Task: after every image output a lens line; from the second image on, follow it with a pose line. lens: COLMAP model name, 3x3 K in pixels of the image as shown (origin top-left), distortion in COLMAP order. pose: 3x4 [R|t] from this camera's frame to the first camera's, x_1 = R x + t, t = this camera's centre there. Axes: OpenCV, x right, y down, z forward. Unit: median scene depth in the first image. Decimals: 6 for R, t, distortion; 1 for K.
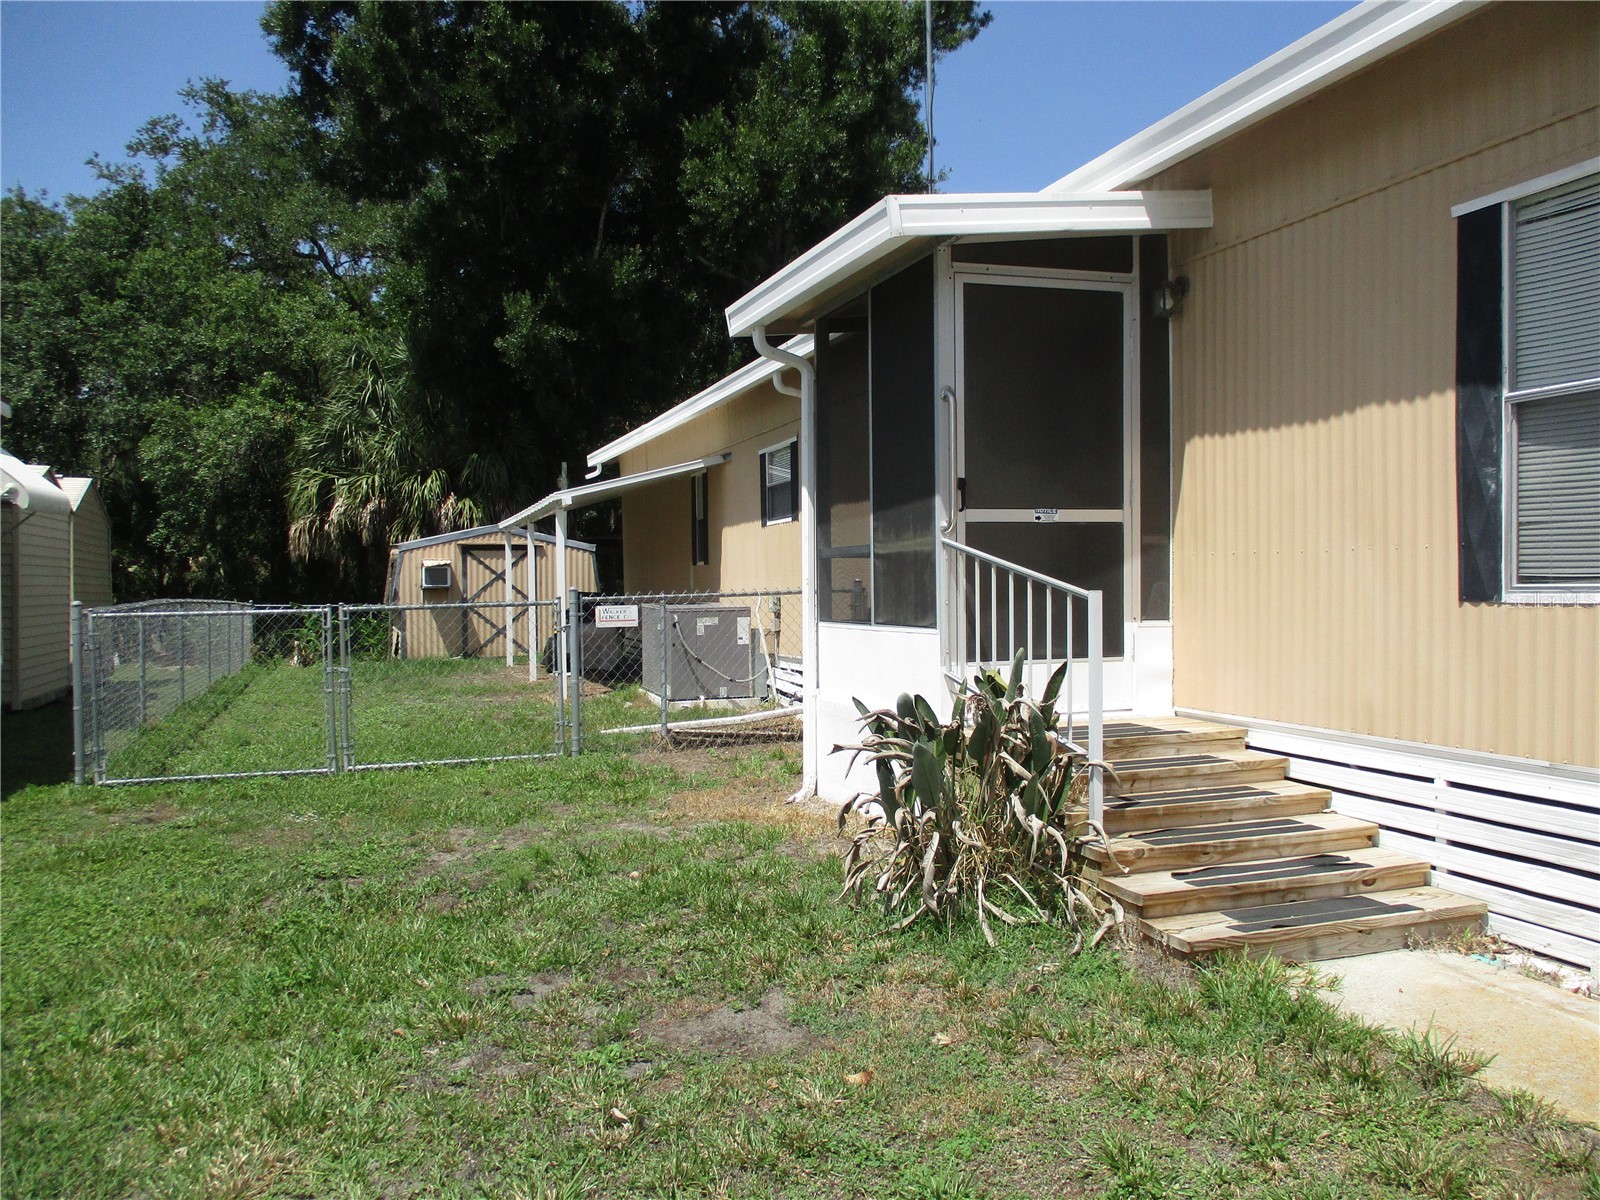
lens RADIAL K [[1385.1, 0, 800.0], [0, 1385.1, 600.0], [0, 0, 1]] dist [-0.029440, -0.004367]
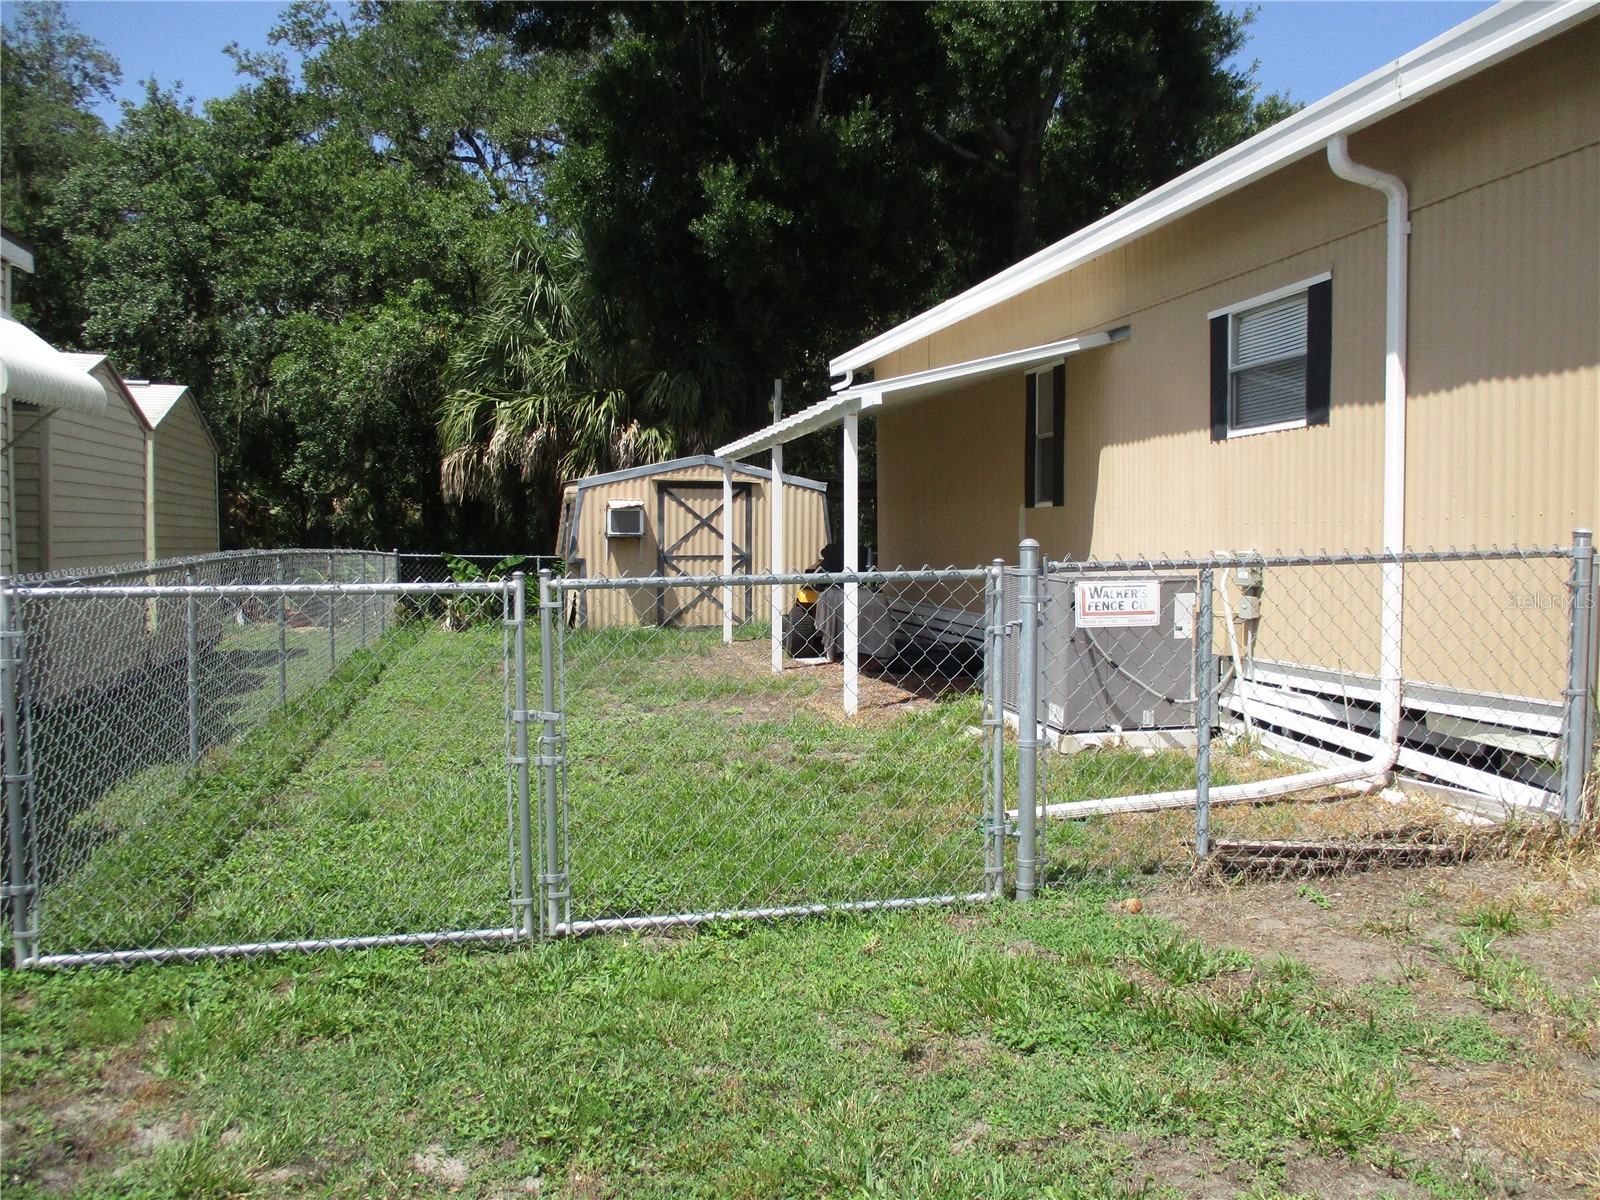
lens RADIAL K [[1385.1, 0, 800.0], [0, 1385.1, 600.0], [0, 0, 1]] dist [-0.029440, -0.004367]
pose [[0.994735, 0.016195, -0.101189, -0.071737], [-0.012612, 0.999274, 0.035945, -0.001804], [0.101697, -0.034480, 0.994218, 0.196470]]
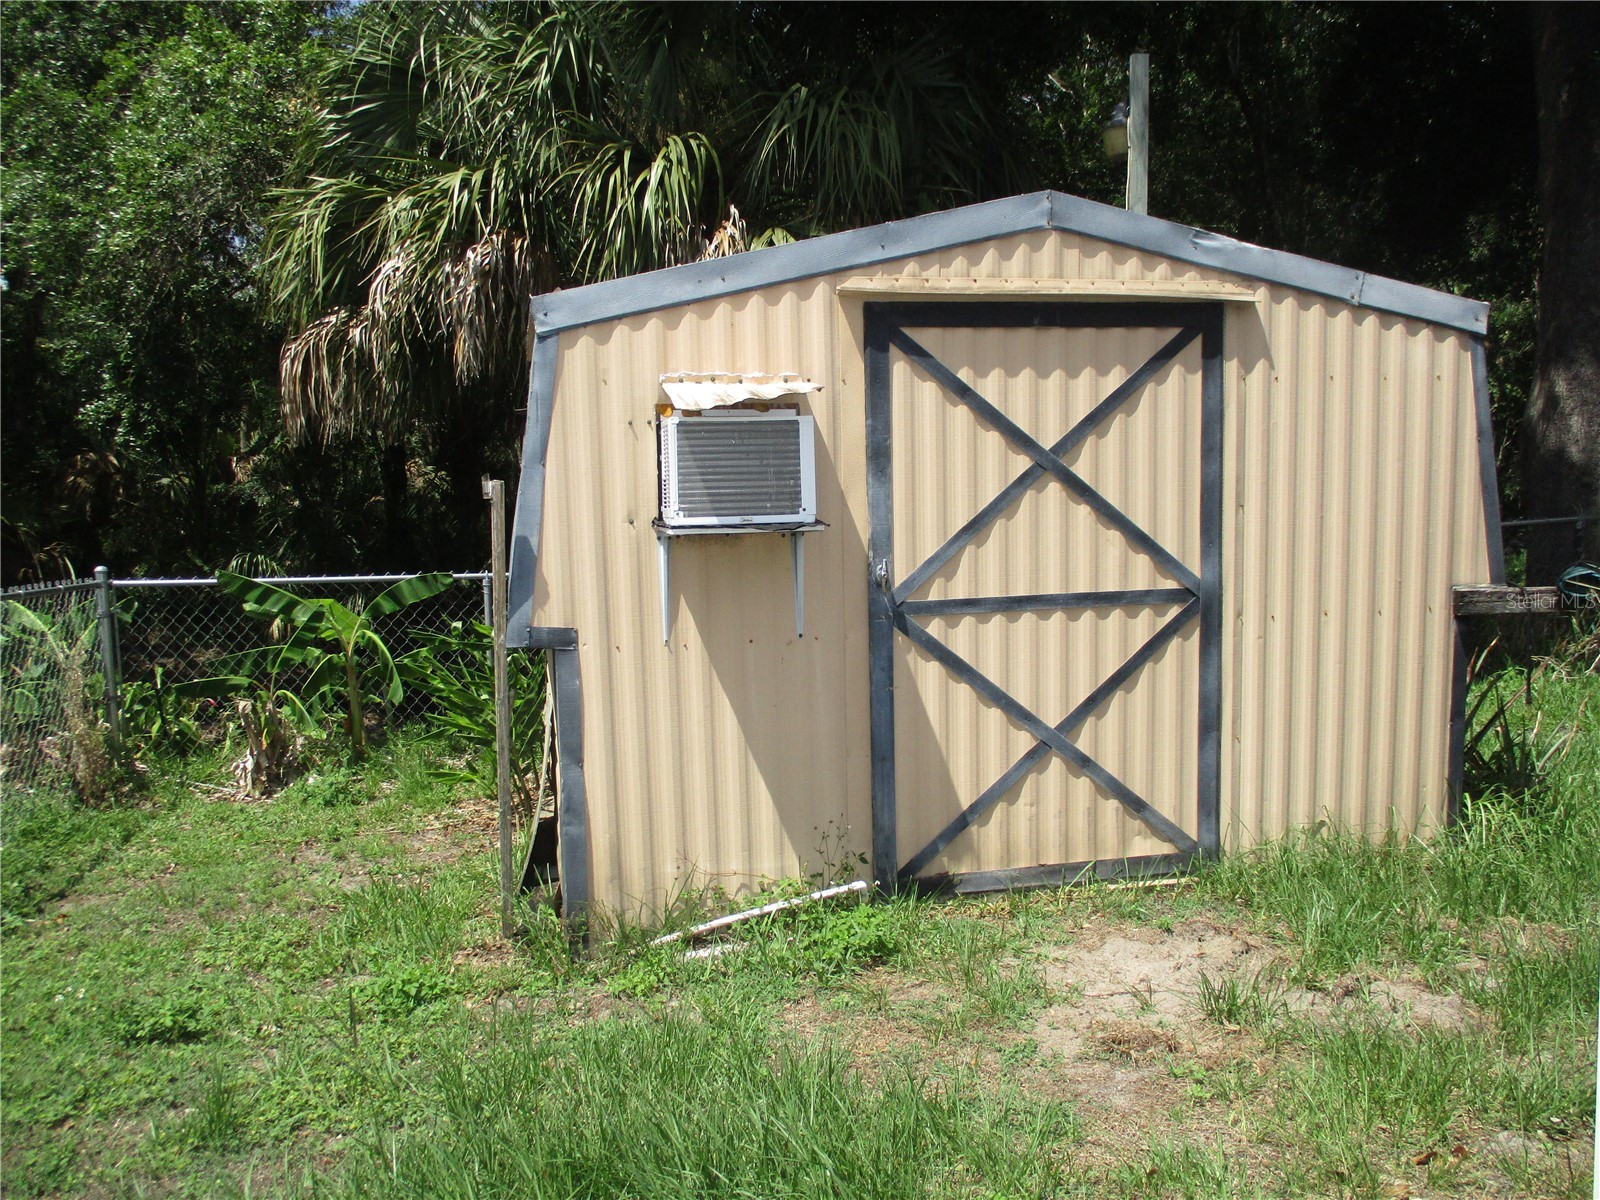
lens RADIAL K [[1335.4, 0, 797.0], [0, 1335.4, 614.0], [0, 0, 1]] dist [-0.020930, 0.008163]
pose [[0.989870, -0.003501, -0.141934, -0.190525], [0.014879, 0.996749, 0.079185, -0.009525], [0.141195, -0.080495, 0.986704, 0.682316]]
